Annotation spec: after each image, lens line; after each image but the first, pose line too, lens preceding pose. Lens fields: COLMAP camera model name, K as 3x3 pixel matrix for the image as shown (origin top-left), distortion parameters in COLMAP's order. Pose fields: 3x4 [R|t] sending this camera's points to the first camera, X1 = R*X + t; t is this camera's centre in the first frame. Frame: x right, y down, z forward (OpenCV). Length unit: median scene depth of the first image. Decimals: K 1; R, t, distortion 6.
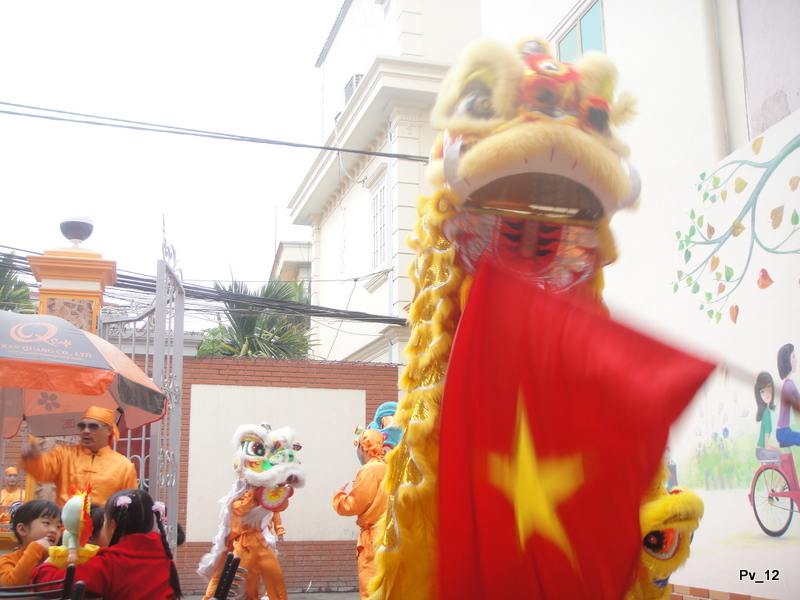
lens RADIAL K [[964.5, 0, 394.1], [0, 964.5, 301.1], [0, 0, 1]] dist [-0.095518, 0.148391]
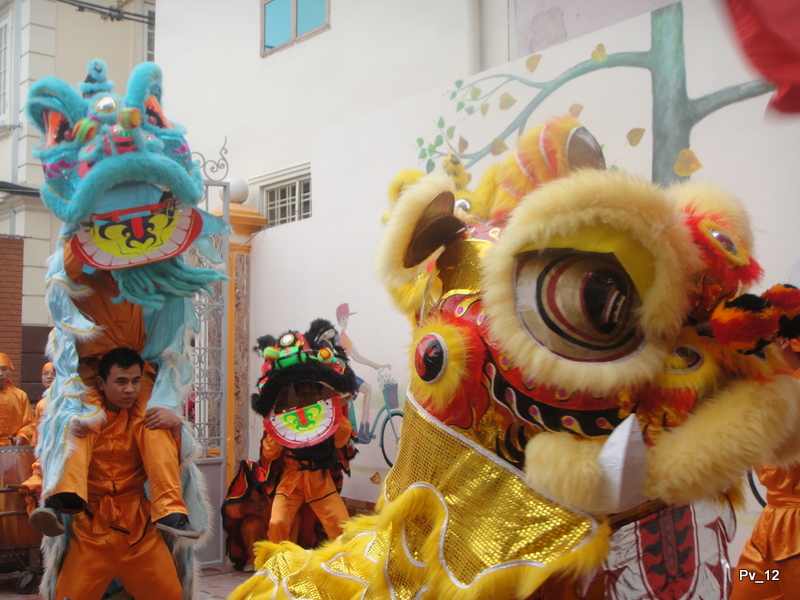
lens RADIAL K [[964.5, 0, 394.1], [0, 964.5, 301.1], [0, 0, 1]] dist [-0.095518, 0.148391]
pose [[0.902078, 0.029376, 0.430572, -0.105933], [-0.091874, 0.987883, 0.125084, -0.026106], [-0.421680, -0.152394, 0.893847, 0.124697]]
